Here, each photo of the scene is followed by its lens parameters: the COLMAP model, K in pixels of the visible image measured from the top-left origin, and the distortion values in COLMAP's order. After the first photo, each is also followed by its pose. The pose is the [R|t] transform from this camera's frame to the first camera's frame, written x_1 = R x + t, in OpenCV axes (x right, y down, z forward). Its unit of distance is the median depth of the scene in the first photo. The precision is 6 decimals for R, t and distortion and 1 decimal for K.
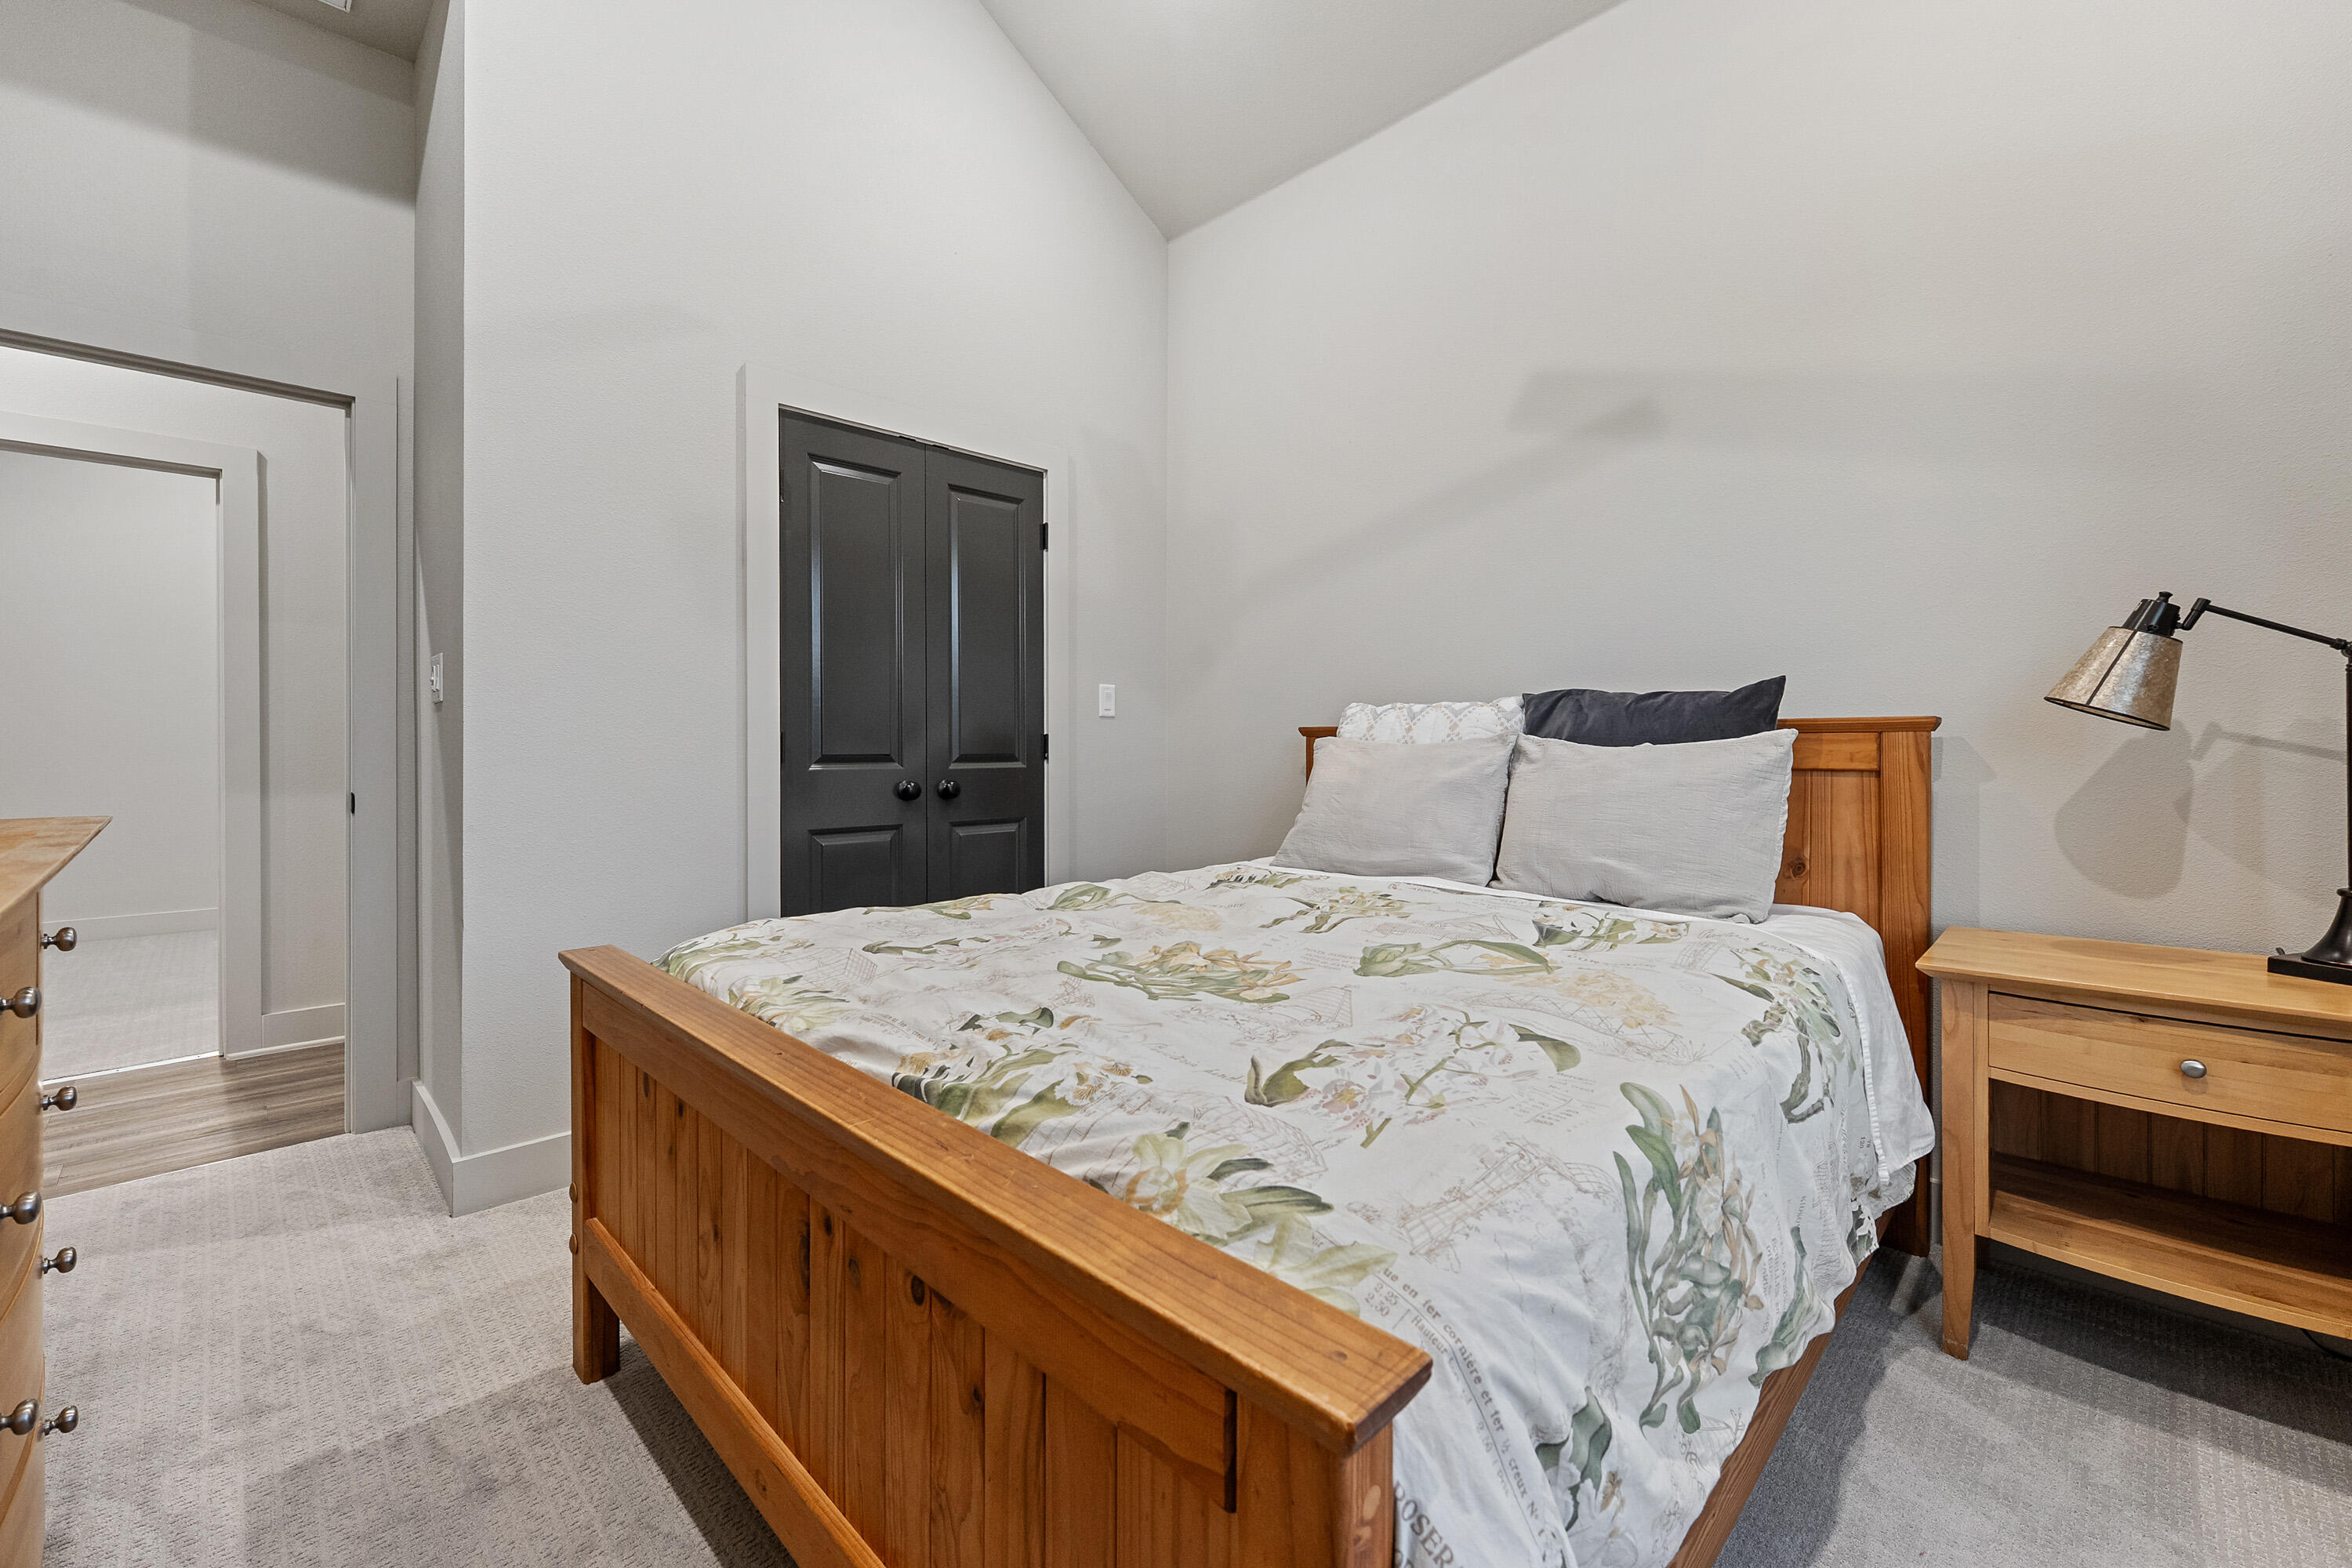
lens RADIAL K [[960.0, 0, 1180.9], [0, 960.0, 748.3], [0, 0, 1]] dist [0.000113, 0.000020]
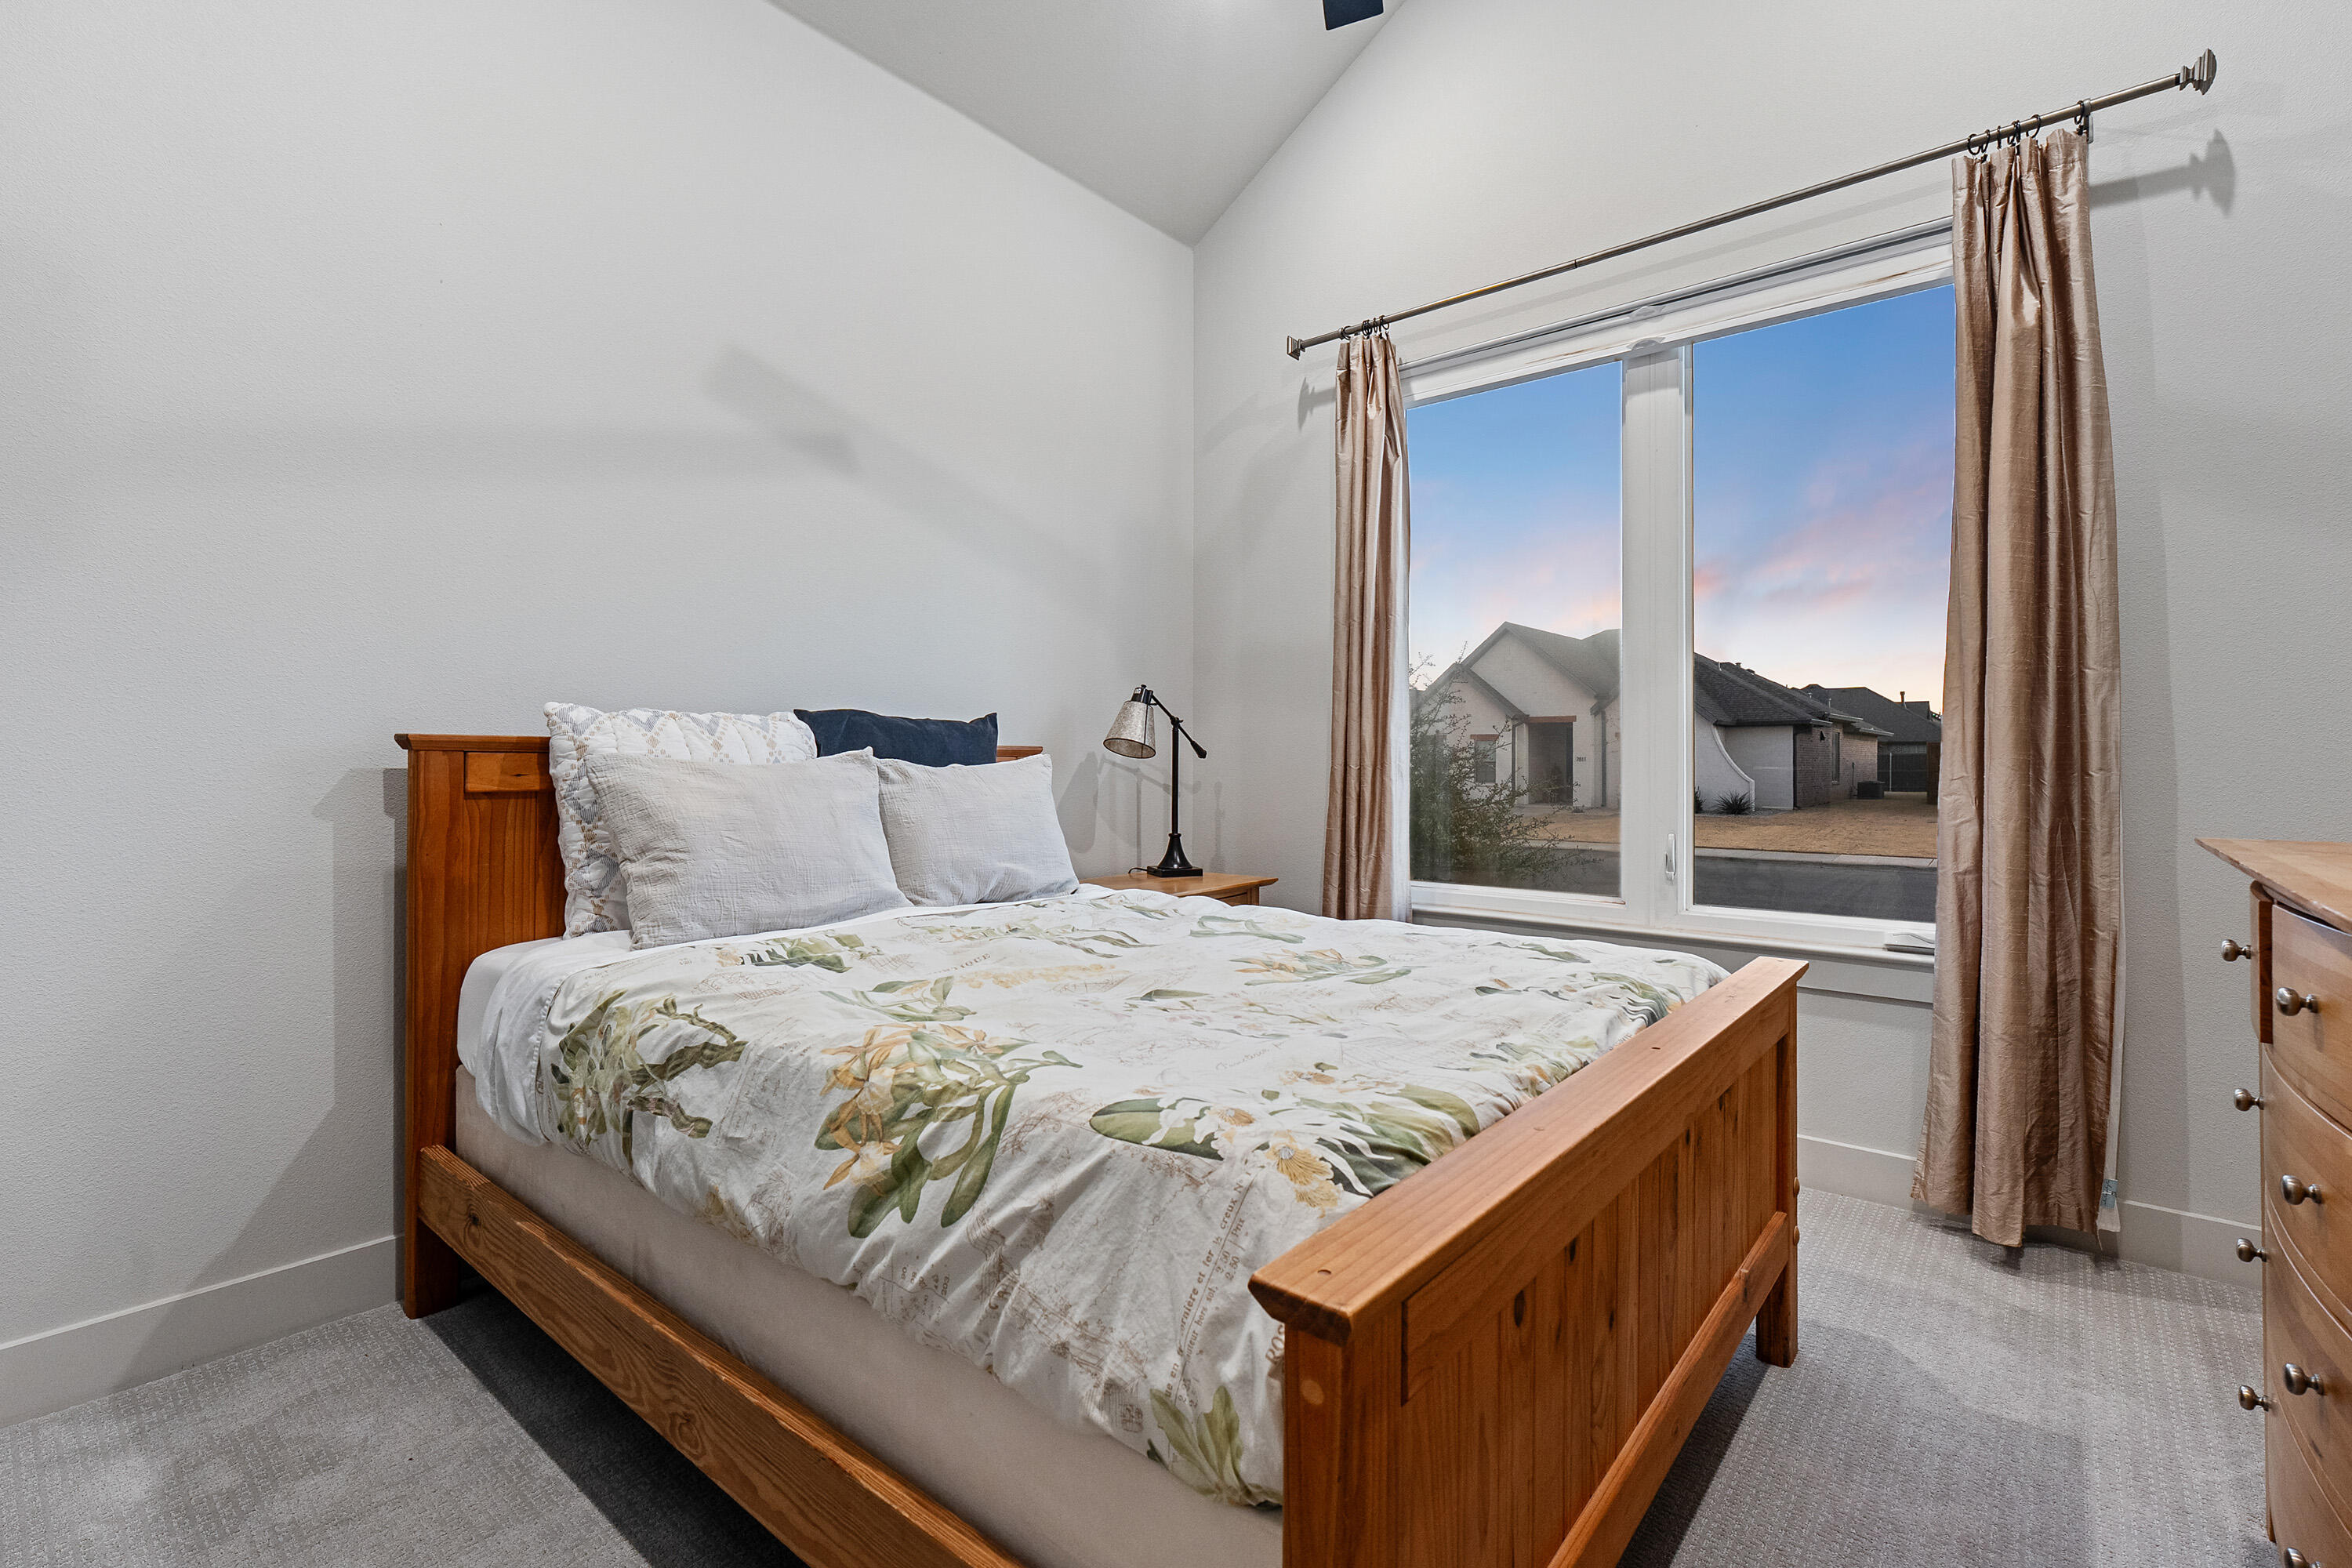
lens RADIAL K [[1069.2, 0, 1171.8], [0, 1069.2, 771.8], [0, 0, 1]] dist [-0.000894, 0.000045]
pose [[-0.081012, -0.006970, 0.996689, -0.602078], [0.000400, 0.999975, 0.007025, -0.003586], [-0.996713, 0.000968, -0.081008, 0.625176]]
